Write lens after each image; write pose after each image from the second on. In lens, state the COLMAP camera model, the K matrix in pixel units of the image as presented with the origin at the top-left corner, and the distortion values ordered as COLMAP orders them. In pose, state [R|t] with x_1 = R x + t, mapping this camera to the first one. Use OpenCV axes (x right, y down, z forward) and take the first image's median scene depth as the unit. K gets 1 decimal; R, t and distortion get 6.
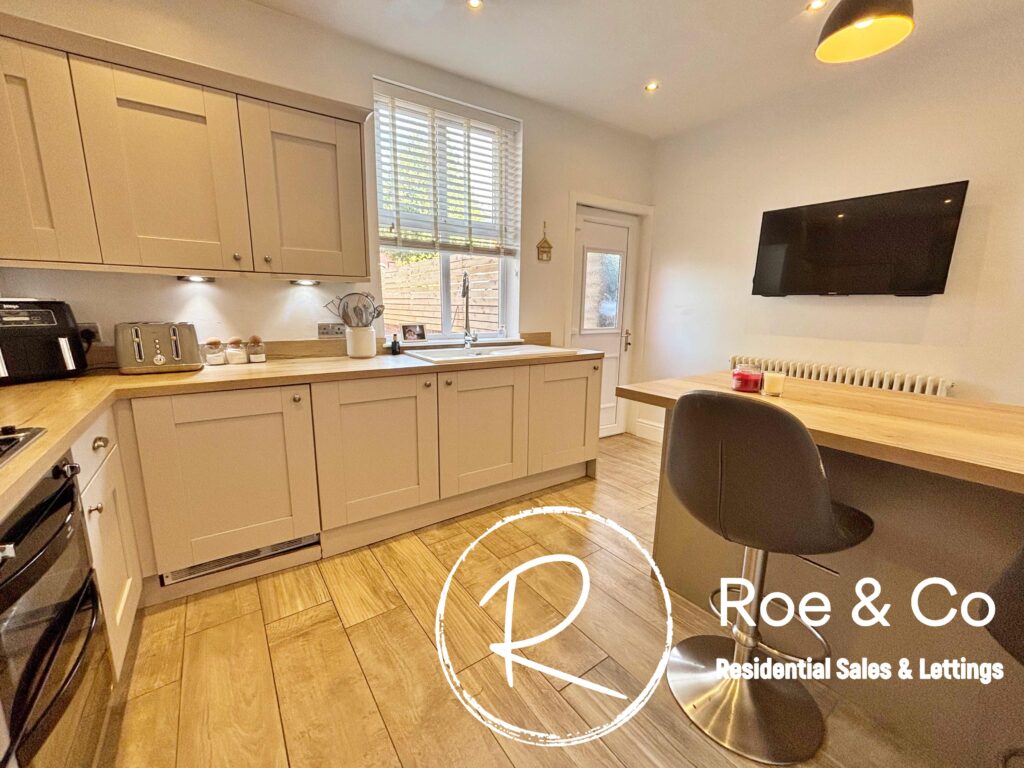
lens RADIAL K [[415.6, 0, 512.0], [0, 415.6, 384.0], [0, 0, 1]] dist [-0.000216, 0.000308]
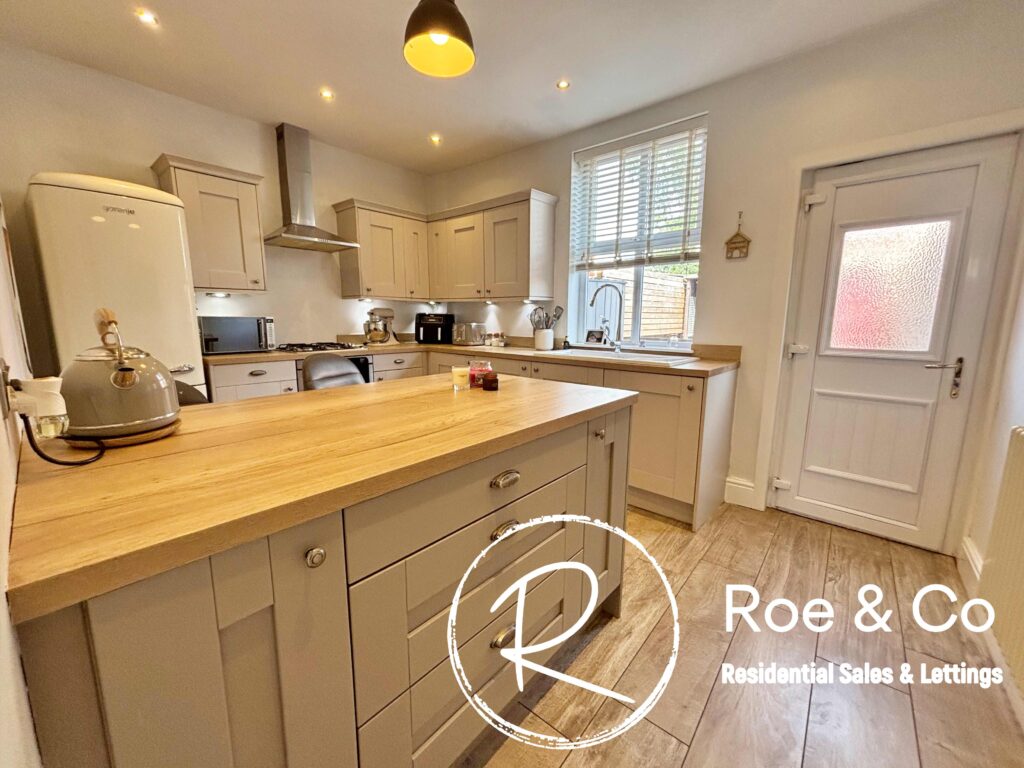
lens RADIAL K [[406.8, 0, 512.0], [0, 406.8, 384.0], [0, 0, 1]] dist [-0.000656, -0.000136]
pose [[0.255634, 0.142798, -0.956169, 0.871377], [-0.188536, 0.977406, 0.095564, -0.055396], [0.948212, 0.155843, 0.276781, 0.451821]]
